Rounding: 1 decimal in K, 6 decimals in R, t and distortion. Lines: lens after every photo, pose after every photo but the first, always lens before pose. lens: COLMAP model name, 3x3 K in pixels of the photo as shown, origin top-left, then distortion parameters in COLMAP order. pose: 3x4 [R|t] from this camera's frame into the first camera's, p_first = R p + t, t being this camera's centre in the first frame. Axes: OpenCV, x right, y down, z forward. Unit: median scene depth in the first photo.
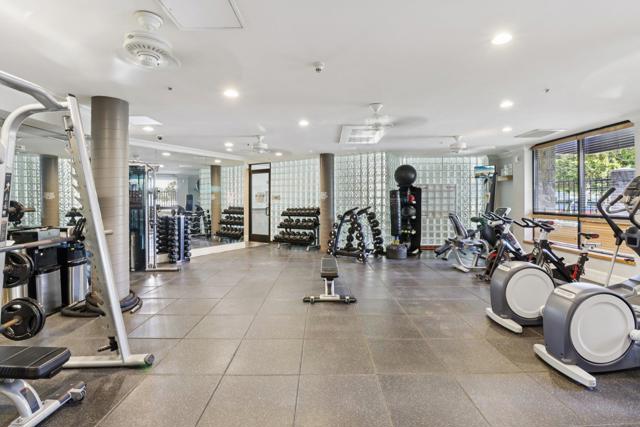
lens RADIAL K [[298.1, 0, 313.3], [0, 298.1, 202.5], [0, 0, 1]] dist [0.000628, -0.013476]
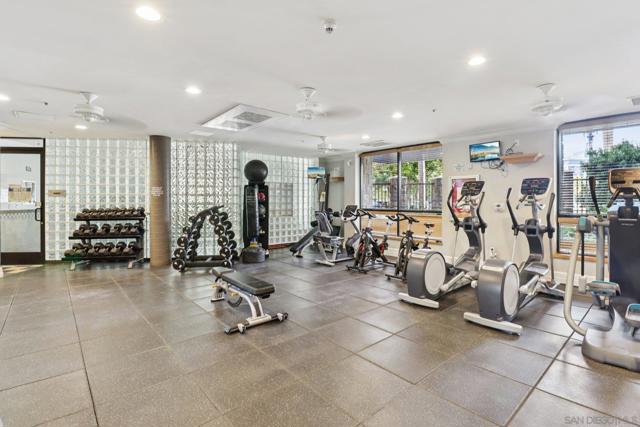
lens RADIAL K [[313.8, 0, 317.5], [0, 313.8, 202.4], [0, 0, 1]] dist [0.002949, -0.010393]
pose [[0.745037, -0.002418, 0.667019, -0.197253], [0.000556, 0.999995, 0.003004, 0.002699], [-0.667023, -0.001867, 0.745035, 0.142242]]
